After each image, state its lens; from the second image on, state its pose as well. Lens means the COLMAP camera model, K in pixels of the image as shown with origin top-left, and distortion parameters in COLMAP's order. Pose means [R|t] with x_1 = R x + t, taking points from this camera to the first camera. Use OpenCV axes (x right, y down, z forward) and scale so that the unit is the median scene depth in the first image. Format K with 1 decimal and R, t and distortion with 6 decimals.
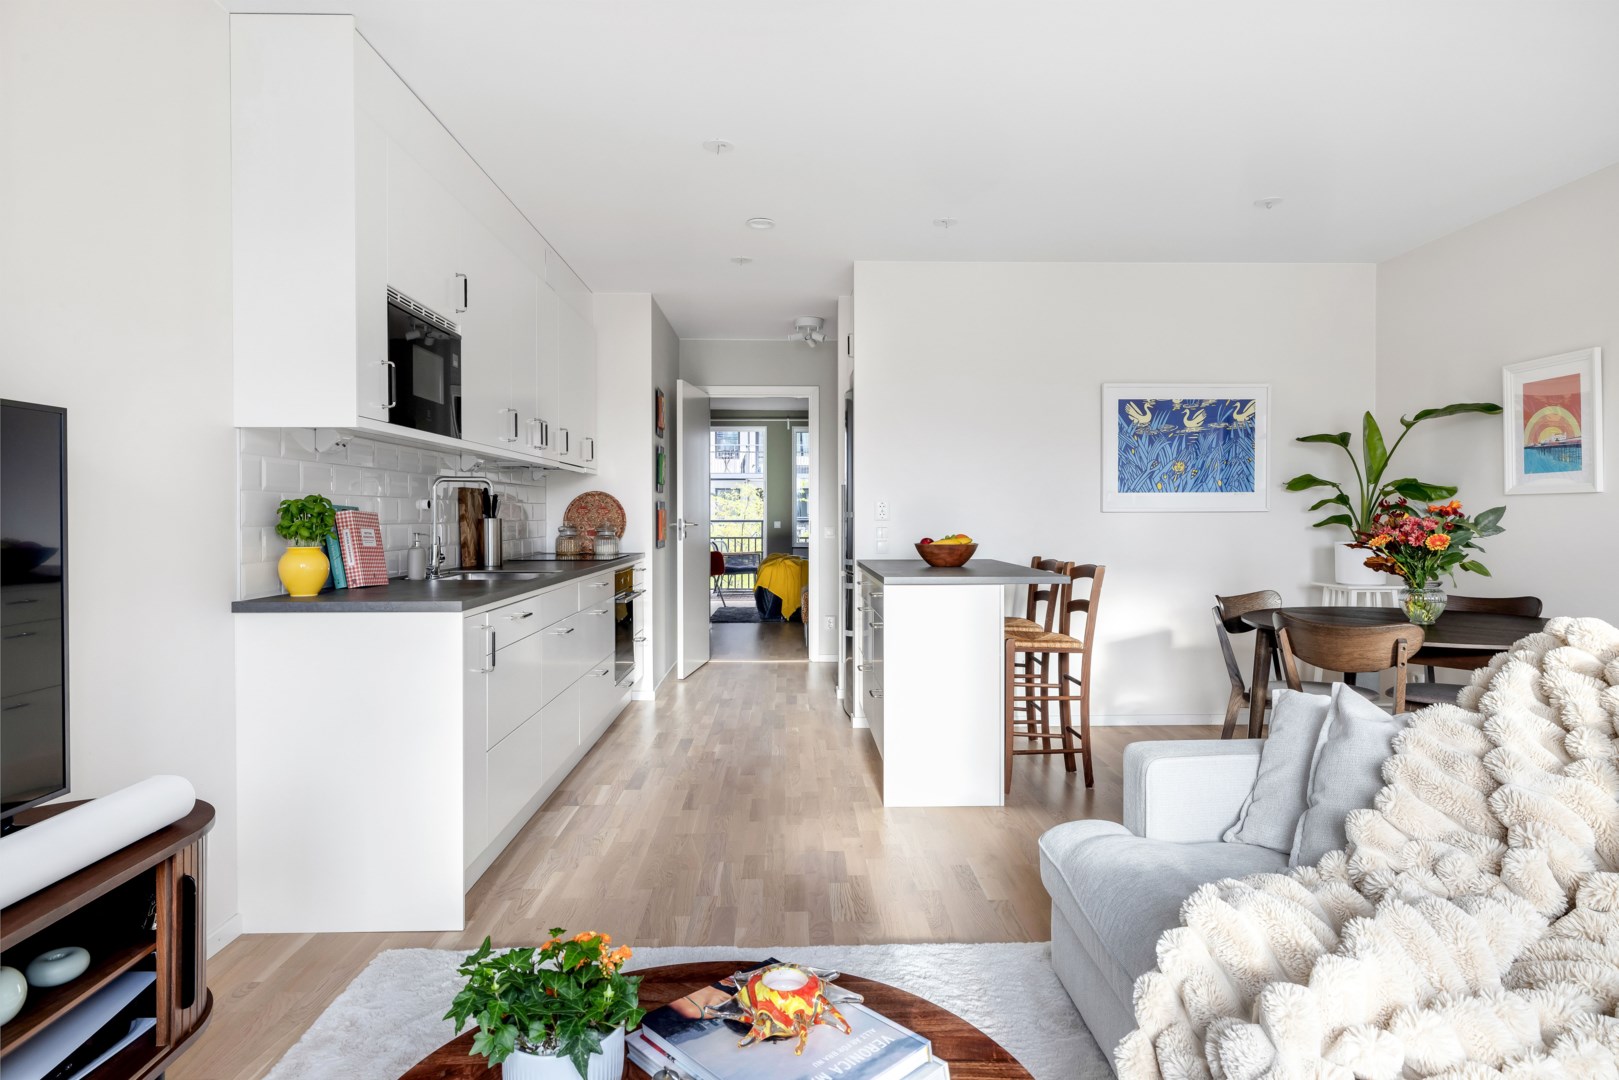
lens RADIAL K [[926.9, 0, 813.3], [0, 926.9, 517.3], [0, 0, 1]] dist [-0.003471, -0.000869]
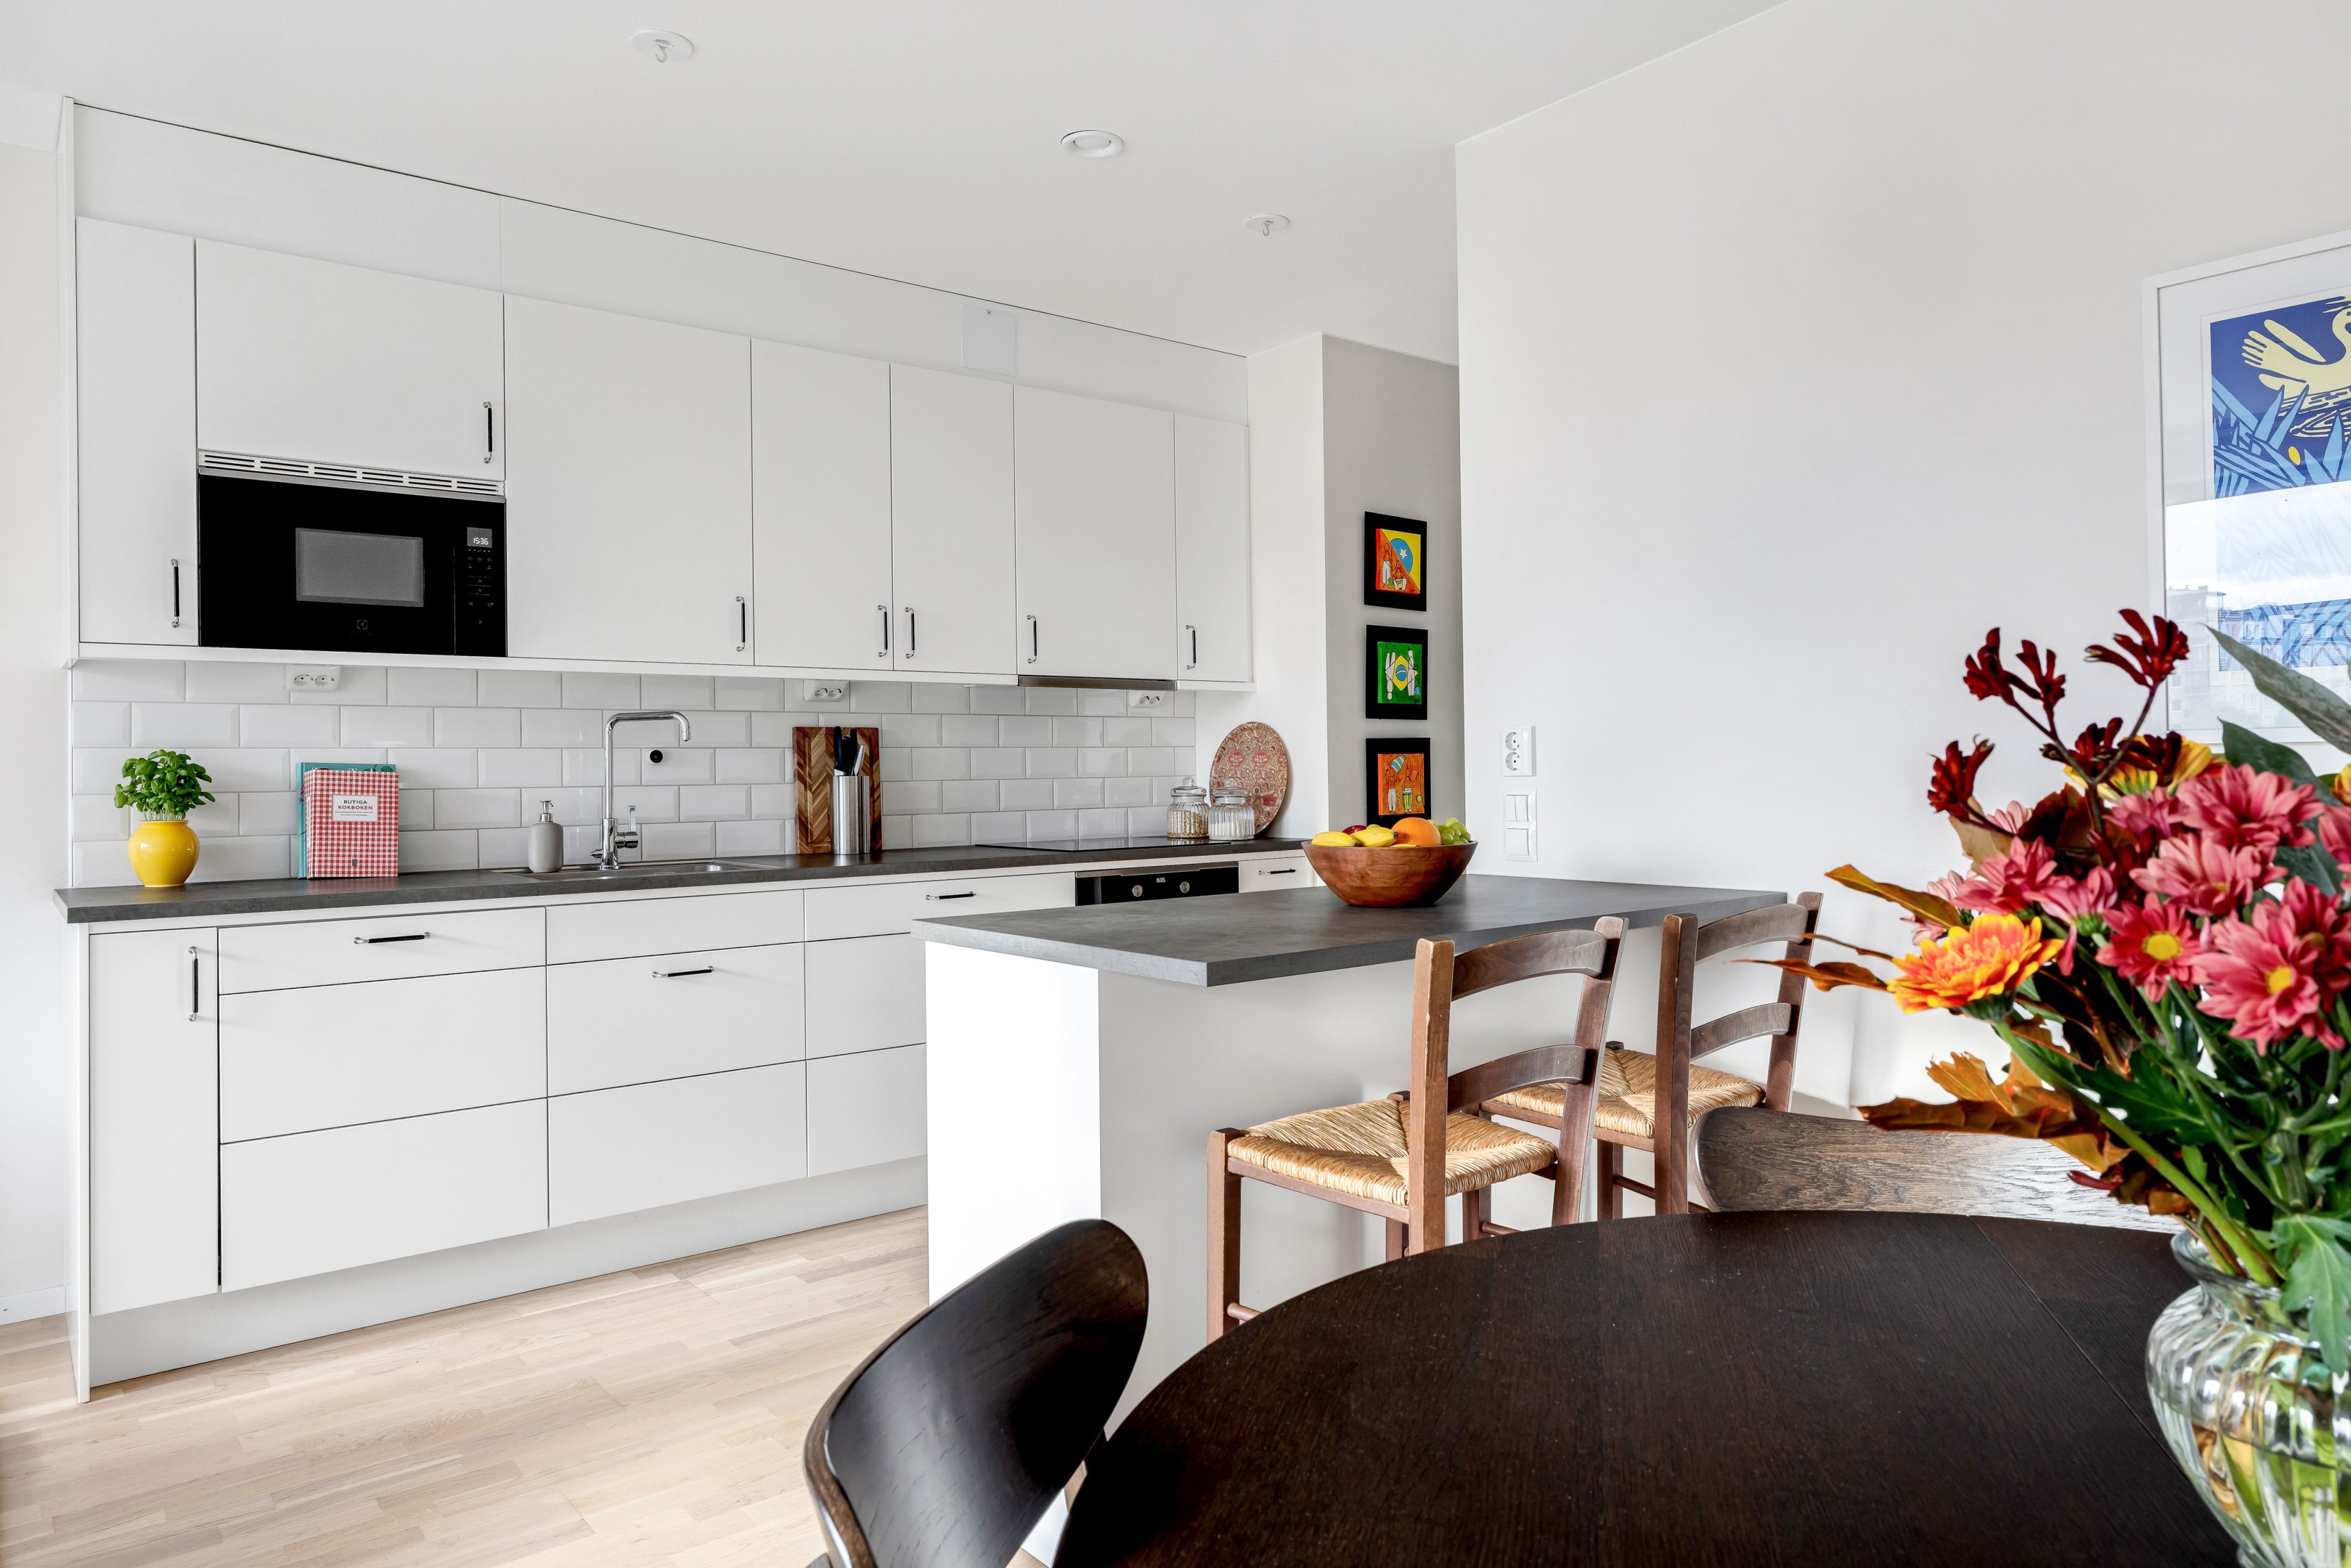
lens RADIAL K [[1486.3, 0, 1181.4], [0, 1486.3, 756.6], [0, 0, 1]] dist [-0.001839, -0.002636]
pose [[0.605291, -0.012507, -0.795906, 0.509102], [0.009259, 0.999920, -0.008670, -0.001065], [0.795951, -0.002122, 0.605358, 0.524266]]
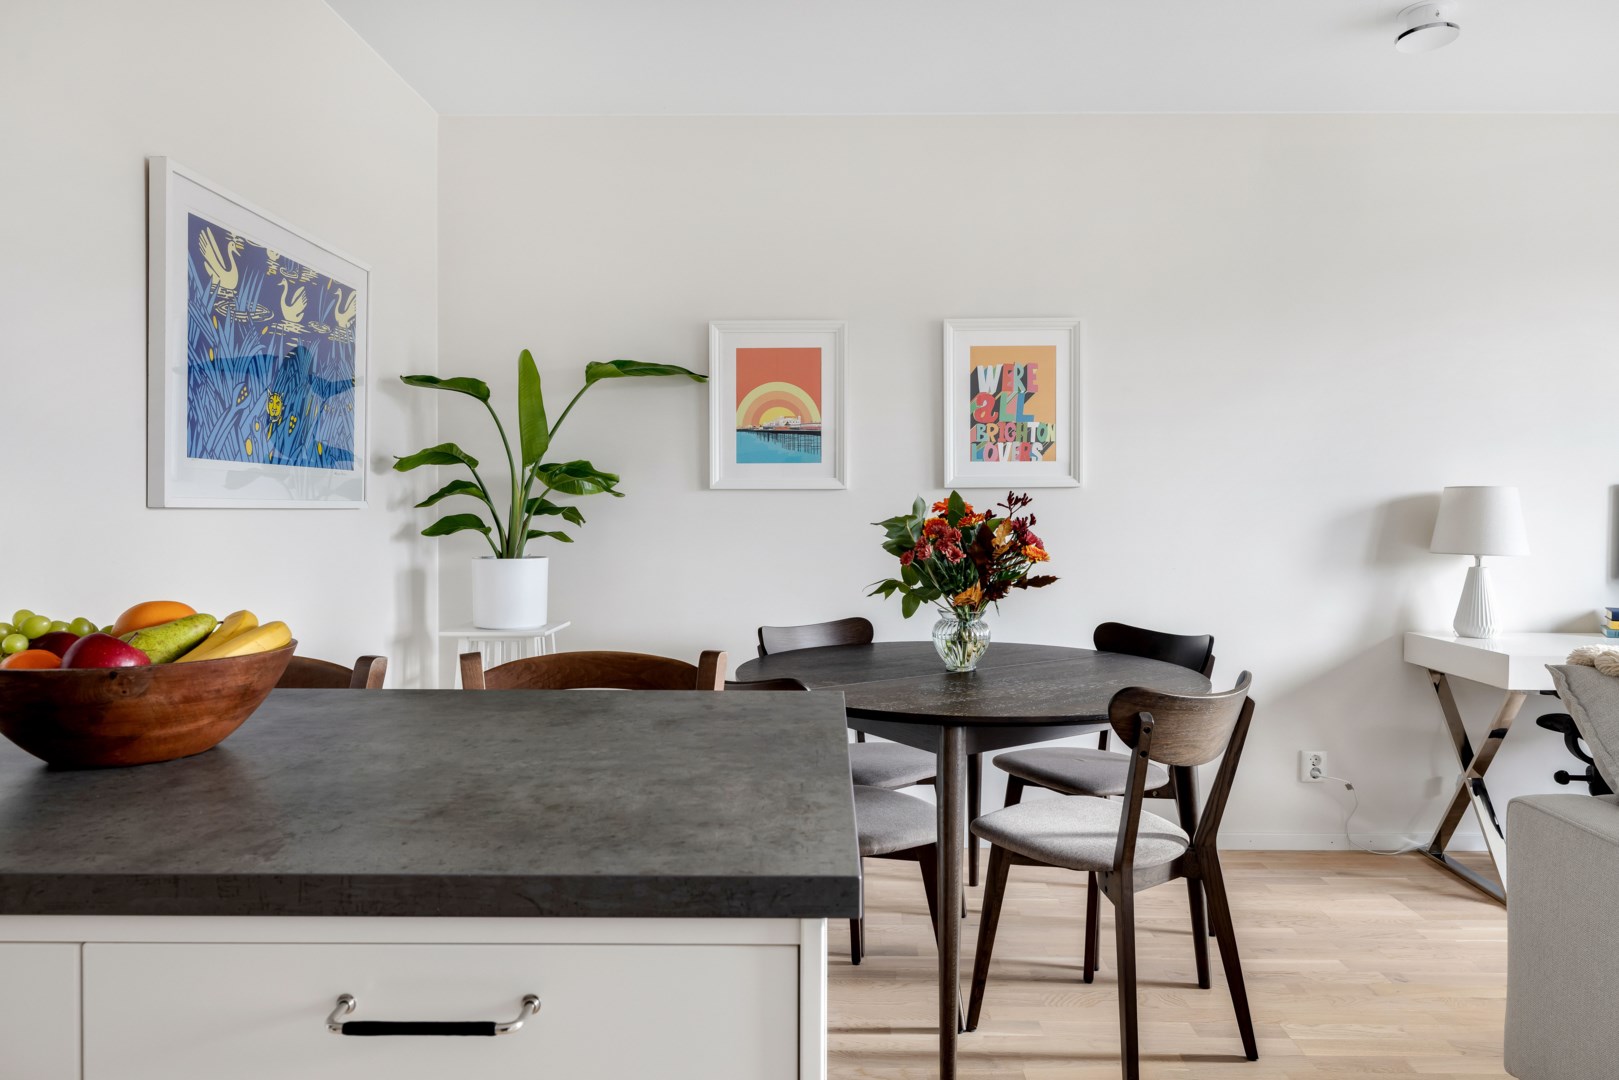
lens RADIAL K [[1033.1, 0, 802.8], [0, 1033.1, 531.0], [0, 0, 1]] dist [0.000861, 0.000449]
pose [[0.045729, -0.016912, 0.998811, -0.089544], [0.000338, 0.999857, 0.016915, -0.003415], [-0.998954, -0.000435, 0.045728, 0.758234]]
